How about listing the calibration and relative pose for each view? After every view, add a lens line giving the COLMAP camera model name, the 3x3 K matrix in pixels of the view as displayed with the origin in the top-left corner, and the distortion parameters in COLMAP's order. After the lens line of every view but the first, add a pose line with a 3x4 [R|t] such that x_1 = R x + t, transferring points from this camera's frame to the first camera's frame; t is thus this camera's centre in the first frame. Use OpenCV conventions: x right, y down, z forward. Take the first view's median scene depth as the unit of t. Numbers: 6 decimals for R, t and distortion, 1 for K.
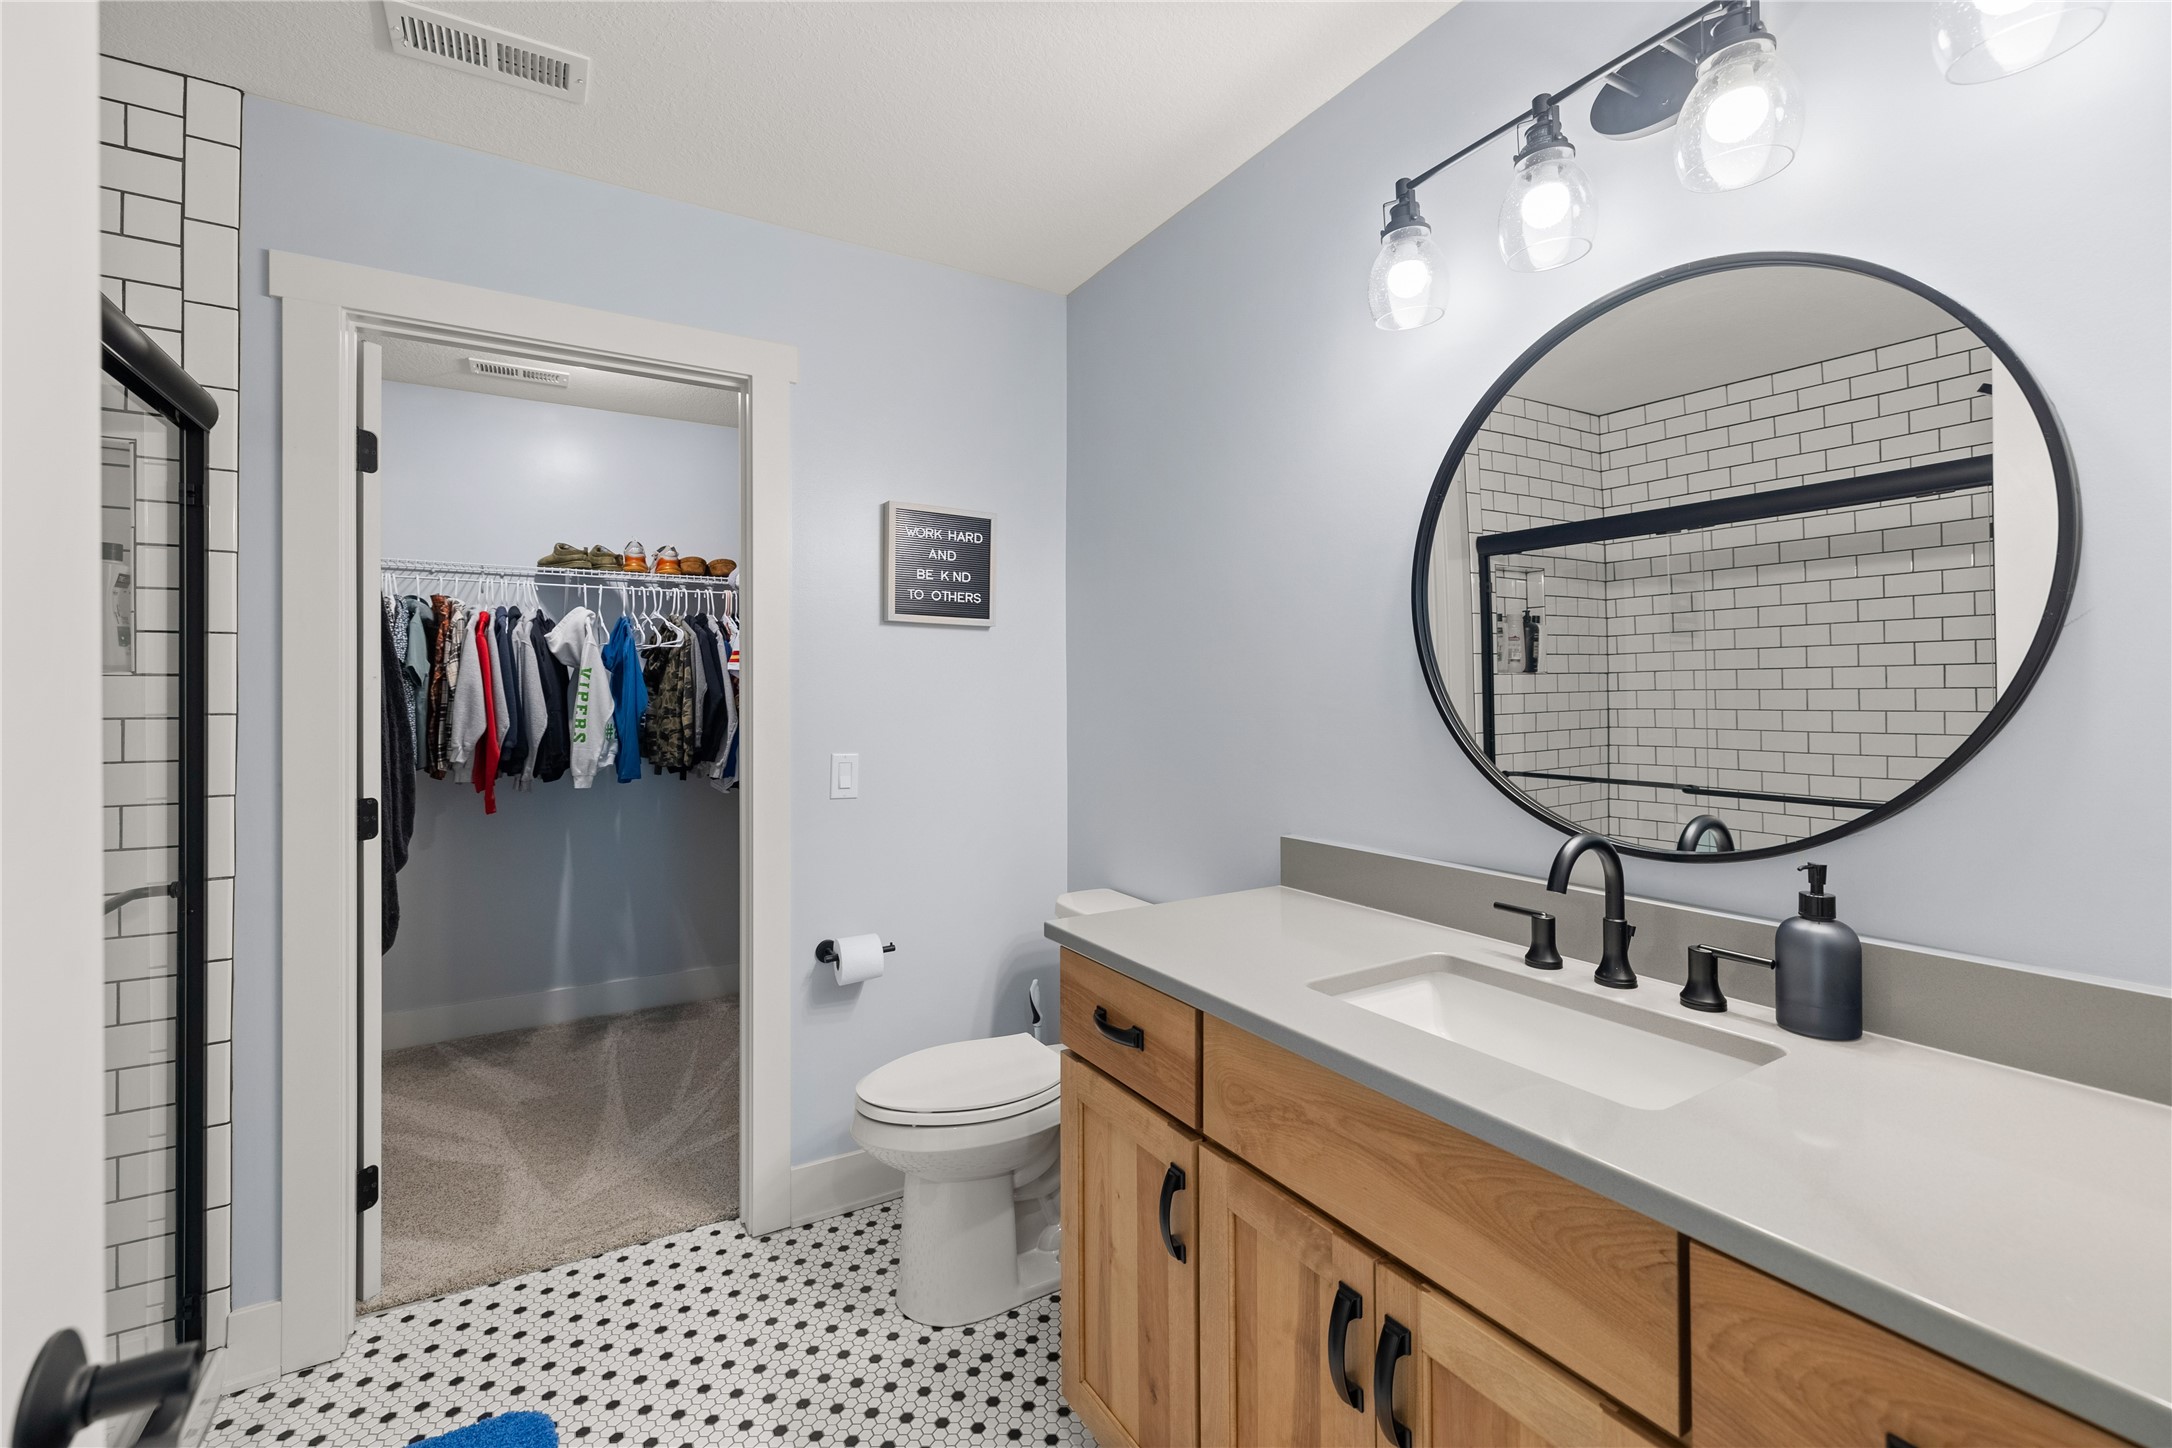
lens RADIAL K [[914.9, 0, 1079.0], [0, 914.9, 693.4], [0, 0, 1]] dist [0.001703, 0.000092]
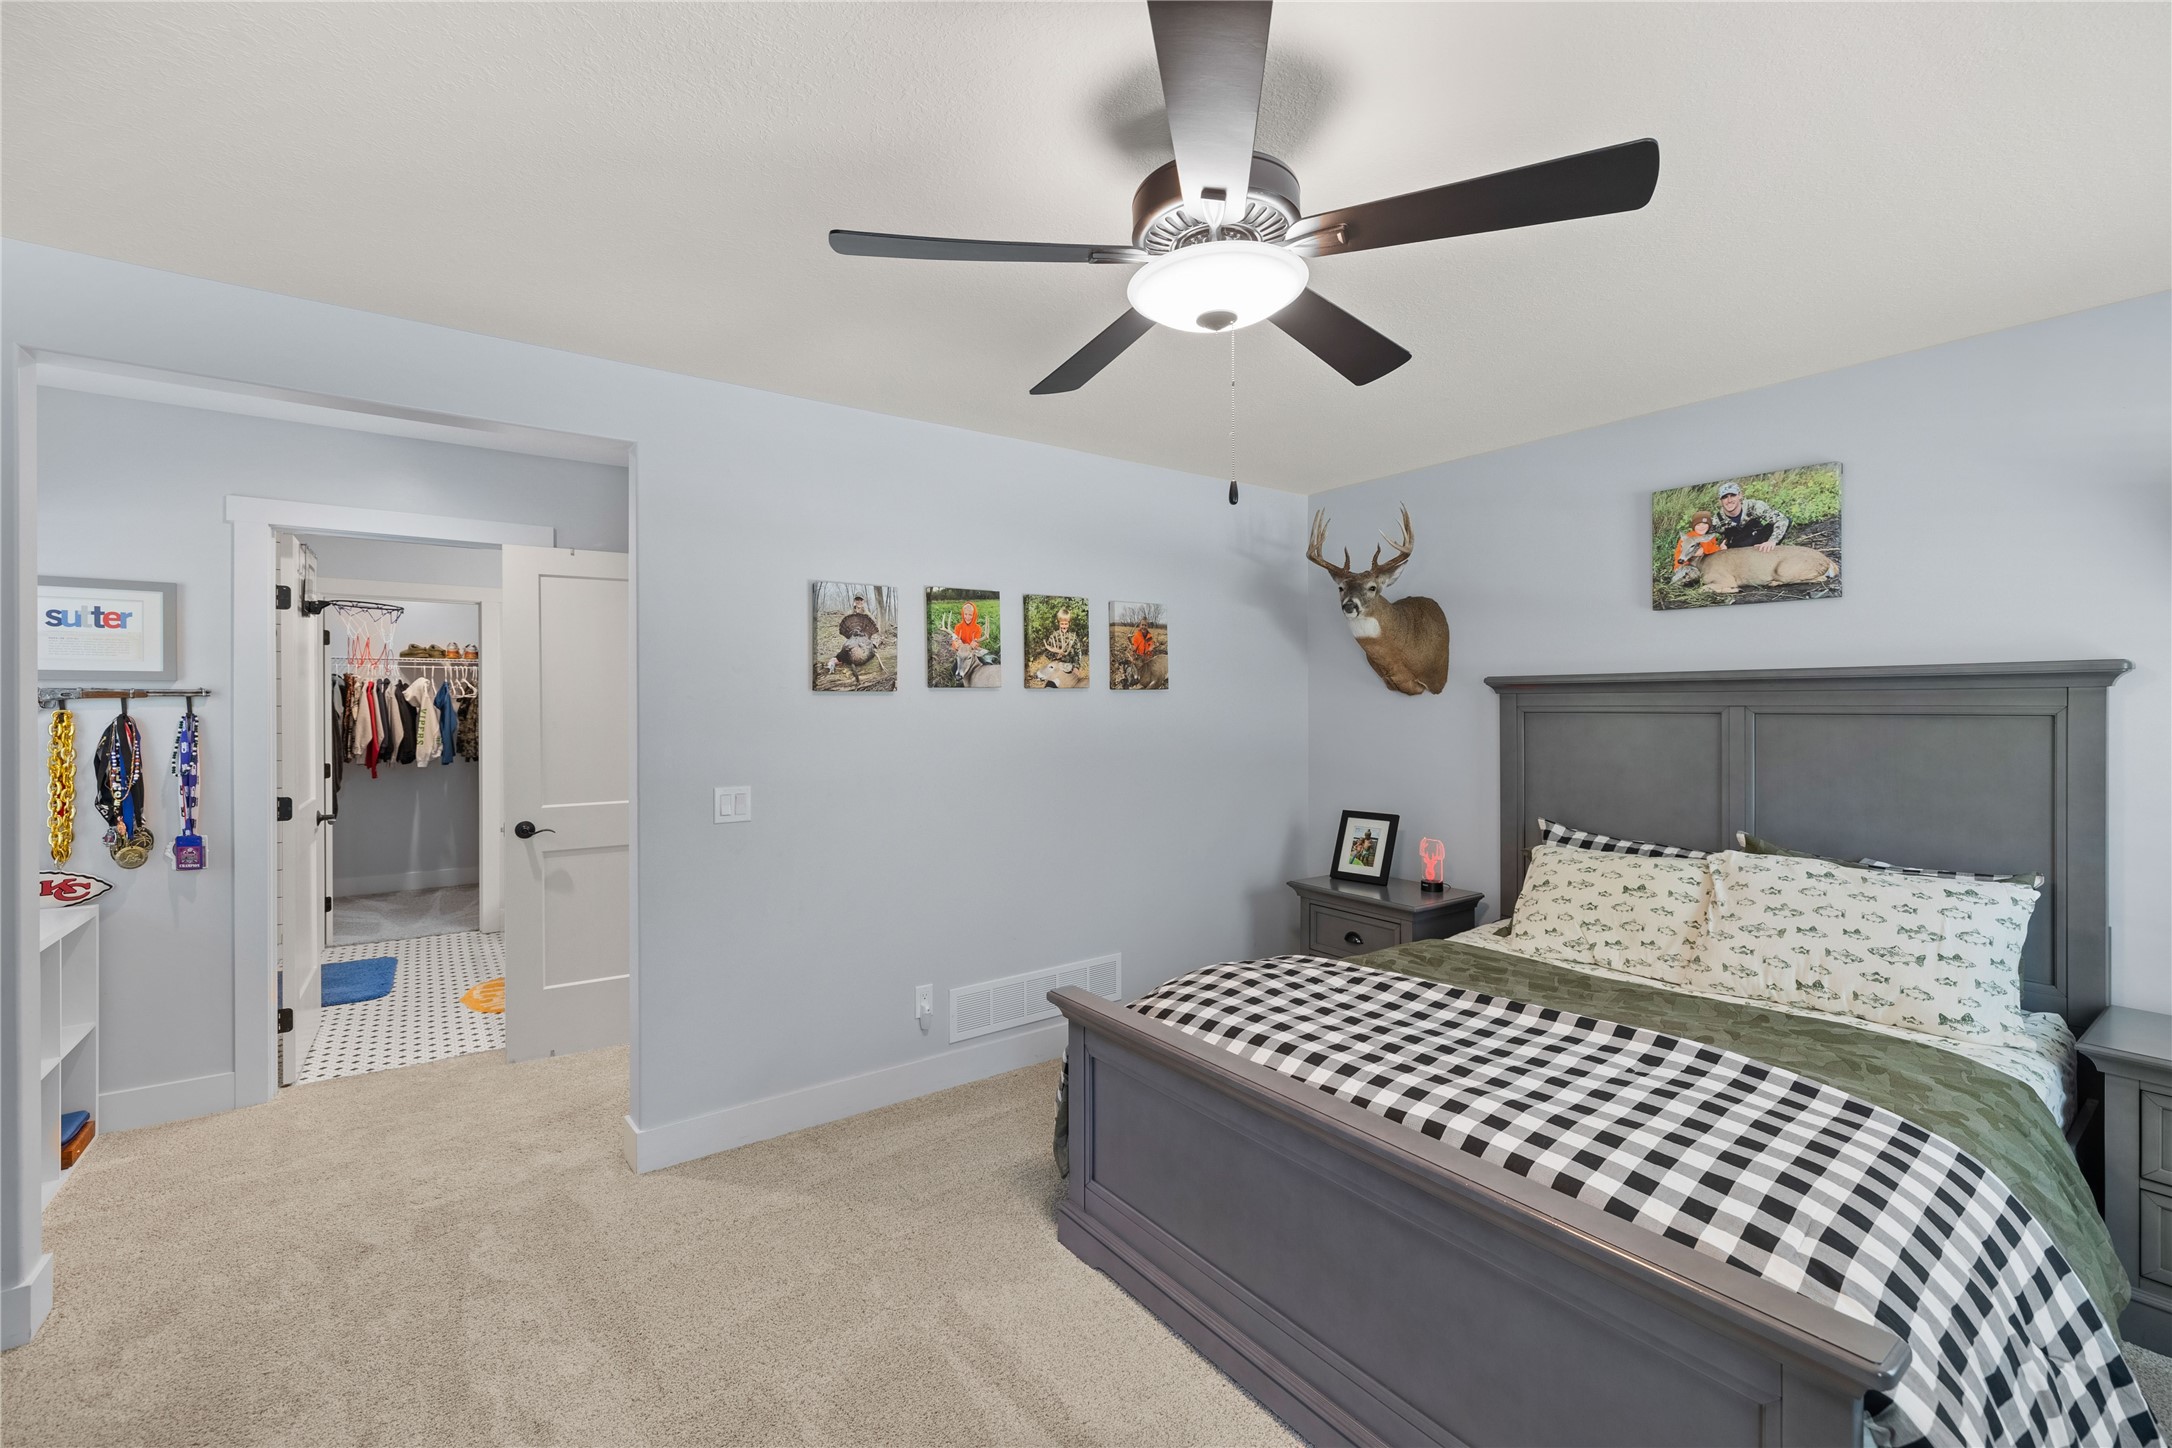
lens RADIAL K [[914.9, 0, 1088.2], [0, 914.9, 713.0], [0, 0, 1]] dist [0.001703, 0.000092]
pose [[0.995874, 0.003837, 0.090661, 0.768275], [-0.004878, 0.999925, 0.011273, -0.049510], [-0.090611, -0.011669, 0.995818, -1.194953]]
